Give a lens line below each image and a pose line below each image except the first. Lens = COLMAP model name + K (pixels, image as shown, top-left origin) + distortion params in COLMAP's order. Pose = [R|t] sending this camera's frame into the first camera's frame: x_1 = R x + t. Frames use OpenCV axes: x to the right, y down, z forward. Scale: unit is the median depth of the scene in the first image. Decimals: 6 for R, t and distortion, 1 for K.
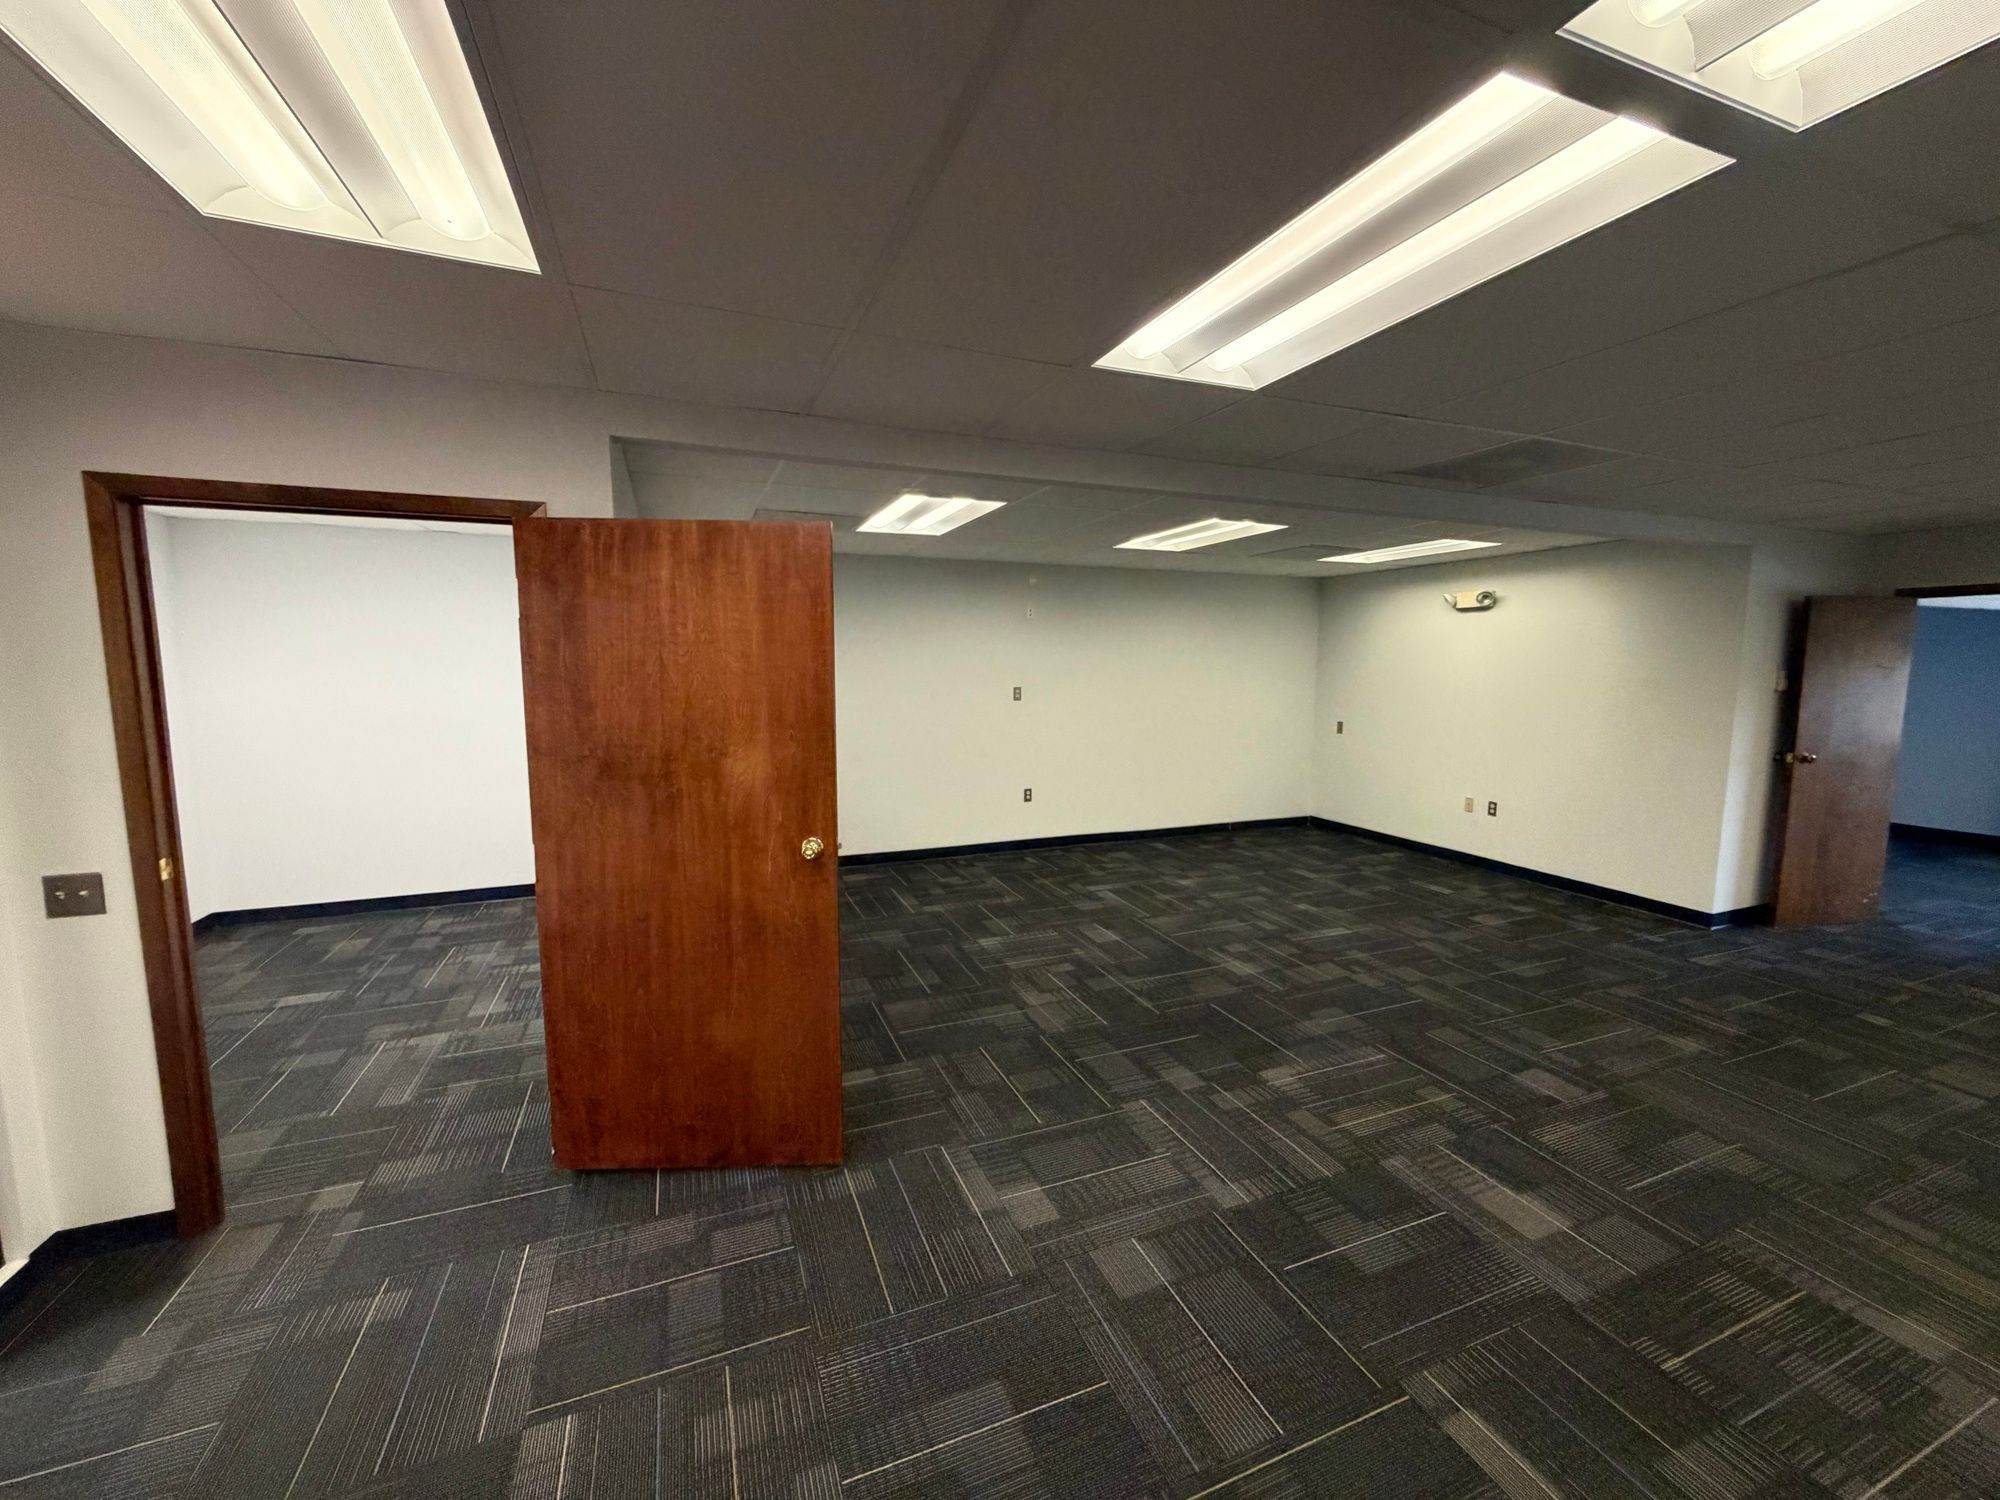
lens RADIAL K [[794.5, 0, 994.1], [0, 794.5, 751.7], [0, 0, 1]] dist [0.000455, -0.000102]
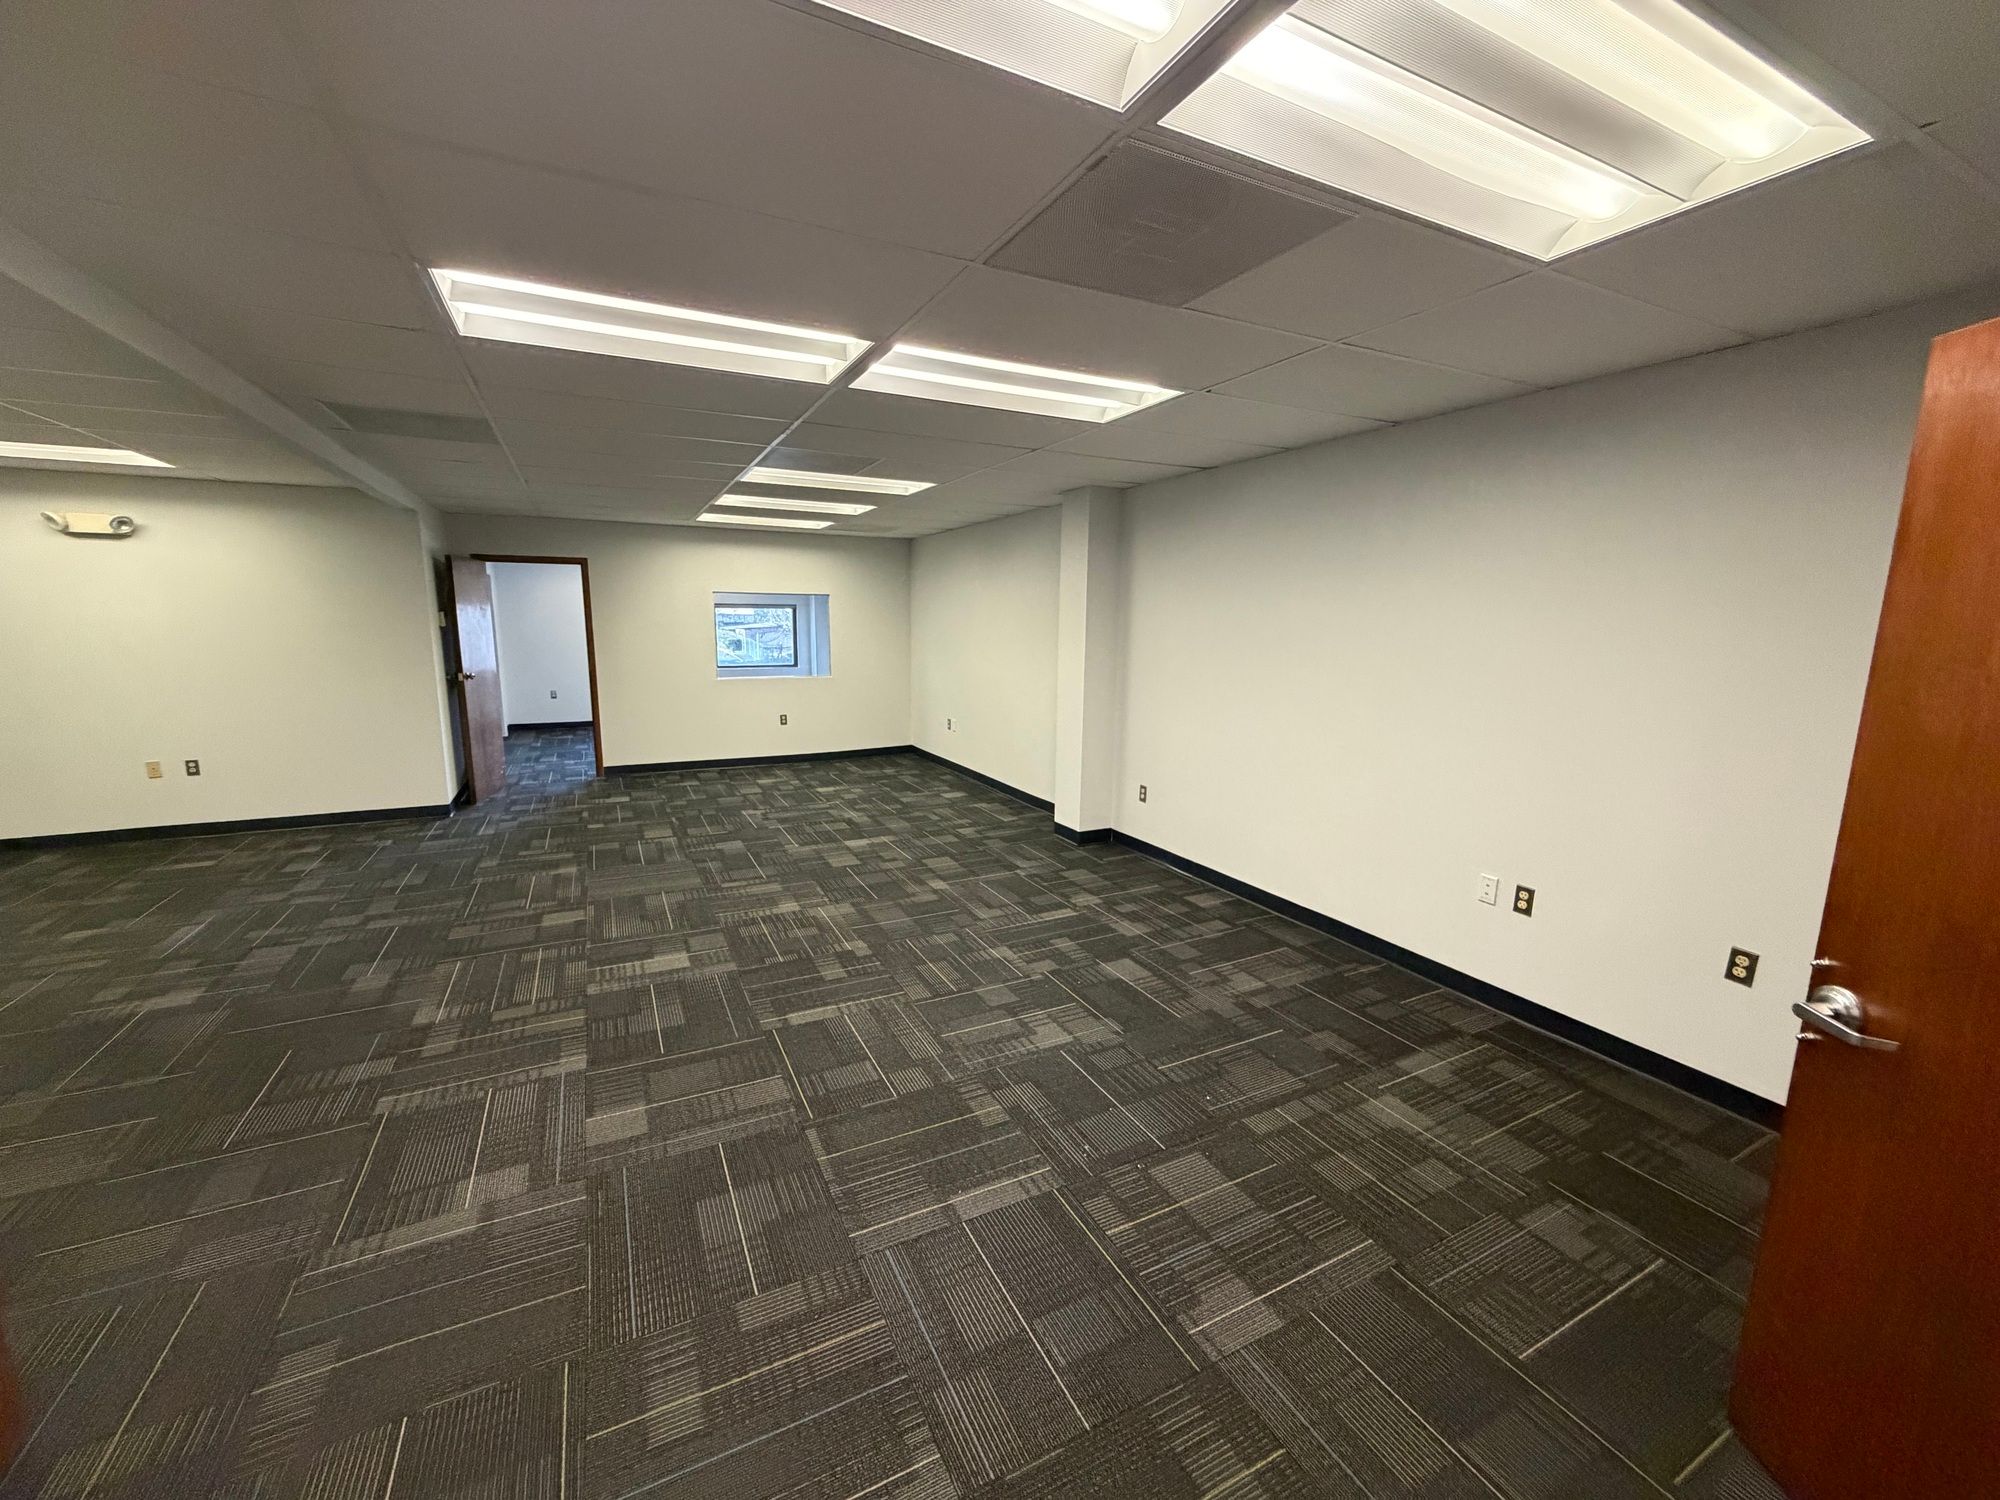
lens RADIAL K [[794.5, 0, 994.1], [0, 794.5, 751.7], [0, 0, 1]] dist [0.000455, -0.000102]
pose [[-0.084211, -0.169337, 0.981954, -0.497396], [0.102709, 0.978730, 0.177589, -0.018269], [-0.991140, 0.115810, -0.065028, 0.251909]]
